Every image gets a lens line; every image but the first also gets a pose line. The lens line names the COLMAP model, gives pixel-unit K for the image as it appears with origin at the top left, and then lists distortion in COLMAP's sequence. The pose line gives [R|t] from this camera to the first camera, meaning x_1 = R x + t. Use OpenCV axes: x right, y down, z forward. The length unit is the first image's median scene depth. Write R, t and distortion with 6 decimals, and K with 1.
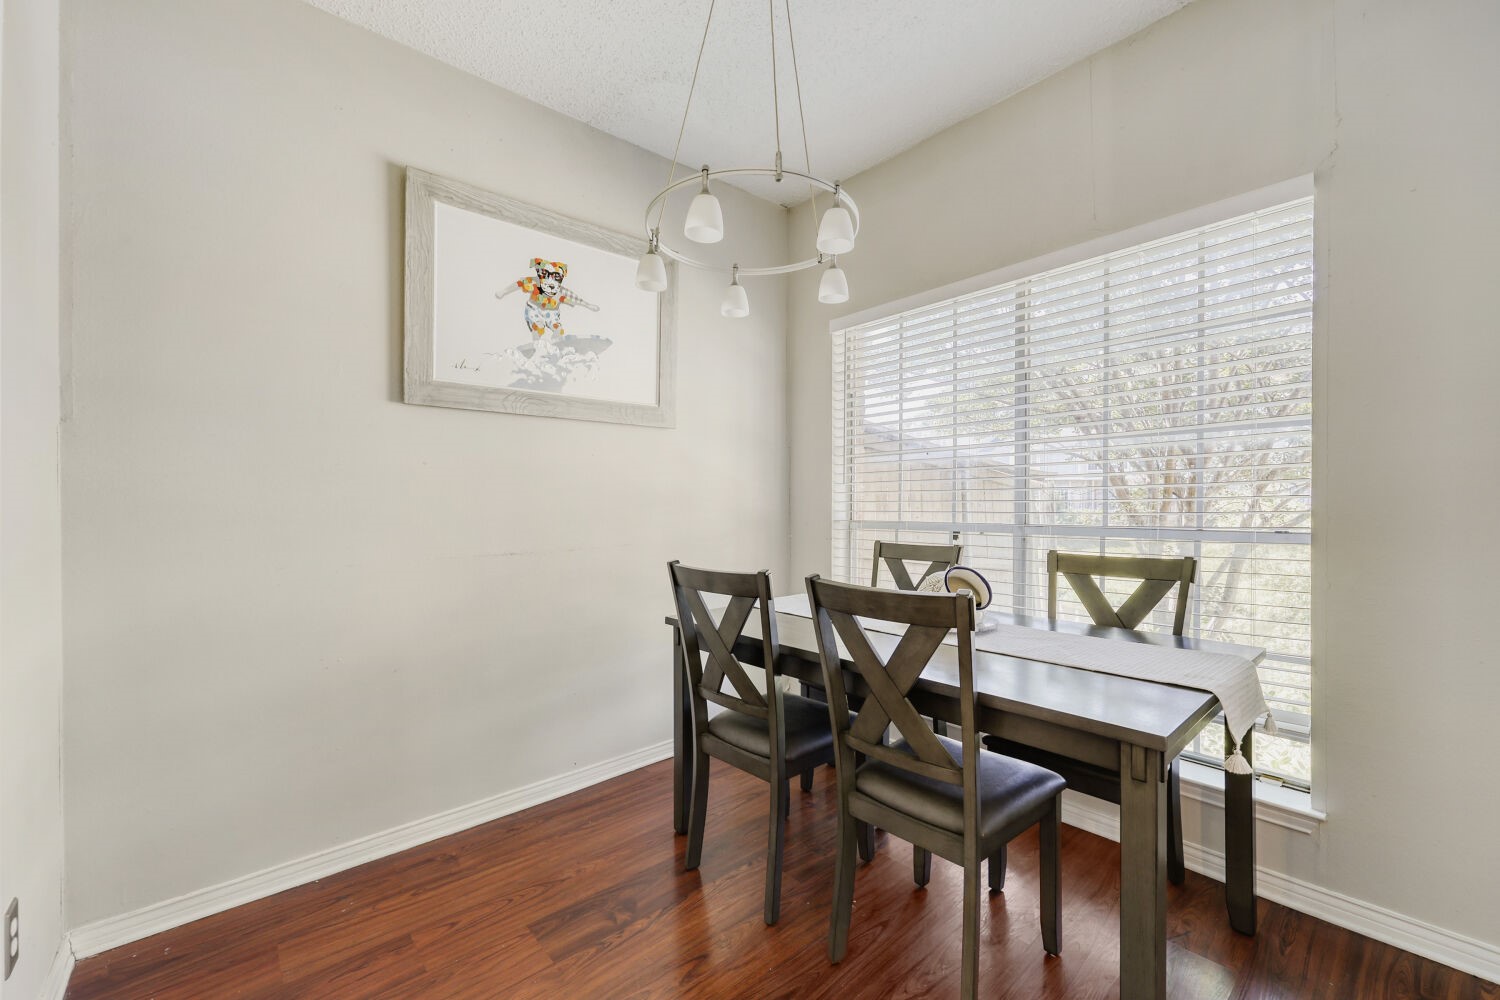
lens RADIAL K [[619.1, 0, 748.9], [0, 619.1, 501.6], [0, 0, 1]] dist [-0.000868, 0.000715]
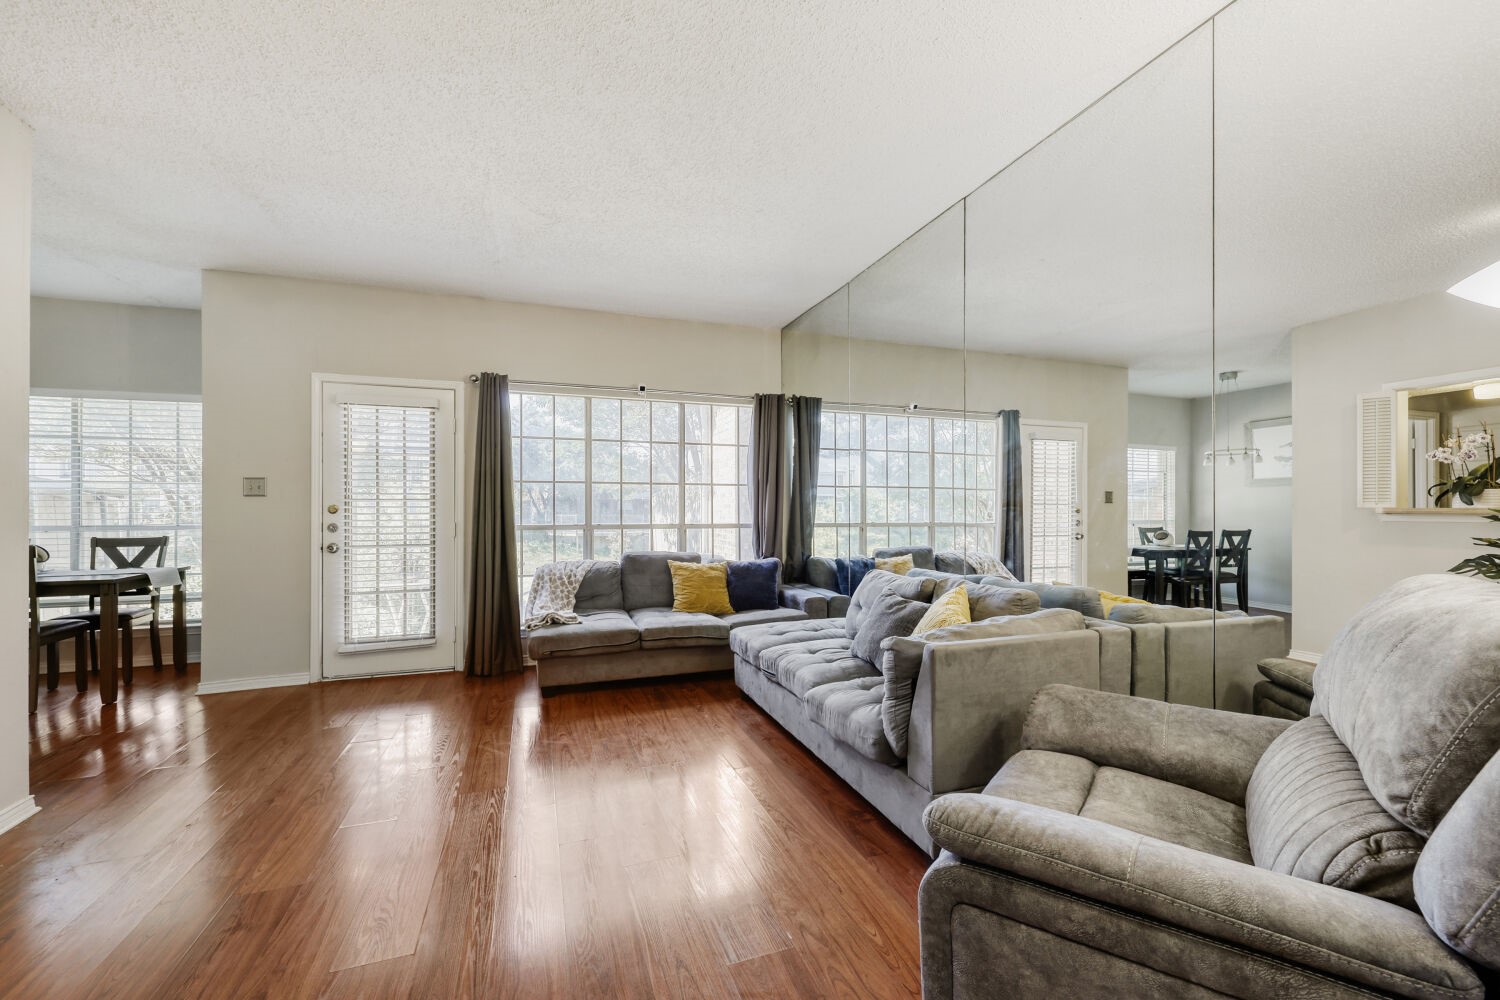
lens RADIAL K [[619.1, 0, 751.7], [0, 619.1, 511.4], [0, 0, 1]] dist [-0.000868, 0.000715]
pose [[0.366109, -0.006073, 0.930552, -0.667015], [0.002241, 0.999982, 0.005644, -0.015726], [-0.930569, 0.000019, 0.366116, -1.906338]]
